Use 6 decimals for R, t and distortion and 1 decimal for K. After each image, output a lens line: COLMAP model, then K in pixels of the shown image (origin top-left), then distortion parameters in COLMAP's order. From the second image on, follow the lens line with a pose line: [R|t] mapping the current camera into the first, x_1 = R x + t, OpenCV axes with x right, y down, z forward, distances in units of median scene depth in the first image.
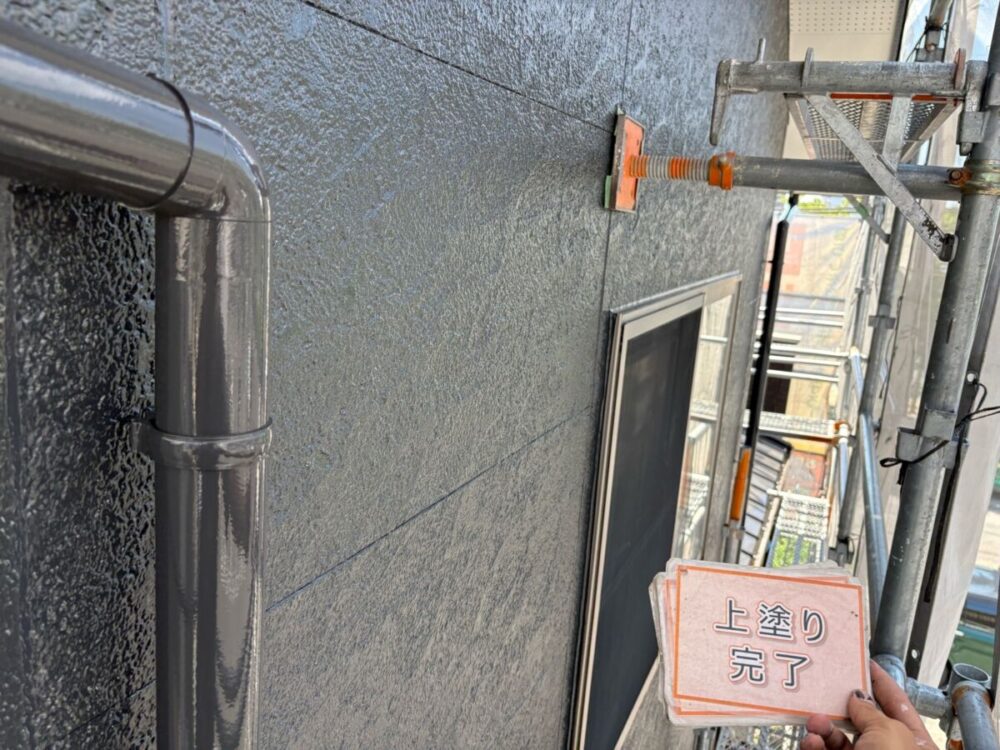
lens RADIAL K [[741.1, 0, 506.0], [0, 741.1, 385.2], [0, 0, 1]] dist [0.068860, -0.146314]
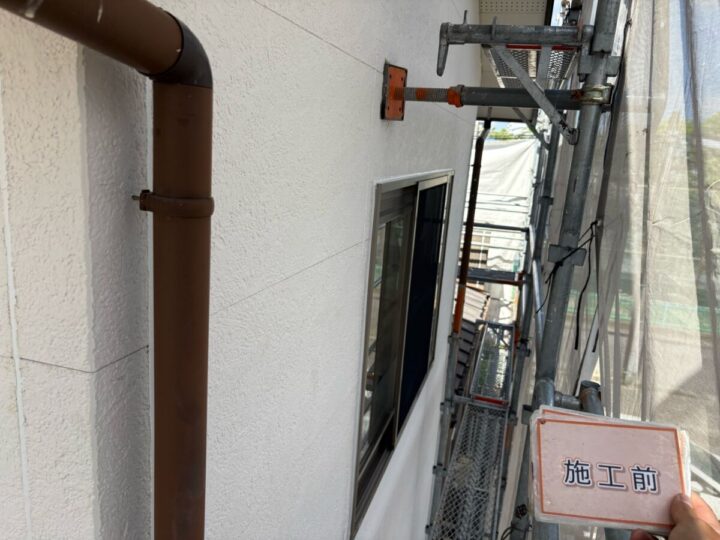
lens RADIAL K [[548.5, 0, 360.0], [0, 548.5, 270.0], [0, 0, 1]] dist [-0.002341, -0.001338]
pose [[0.990555, -0.028257, 0.134174, -0.073467], [0.025318, 0.999402, 0.023560, 0.078109], [-0.134760, -0.019940, 0.990678, -0.189711]]
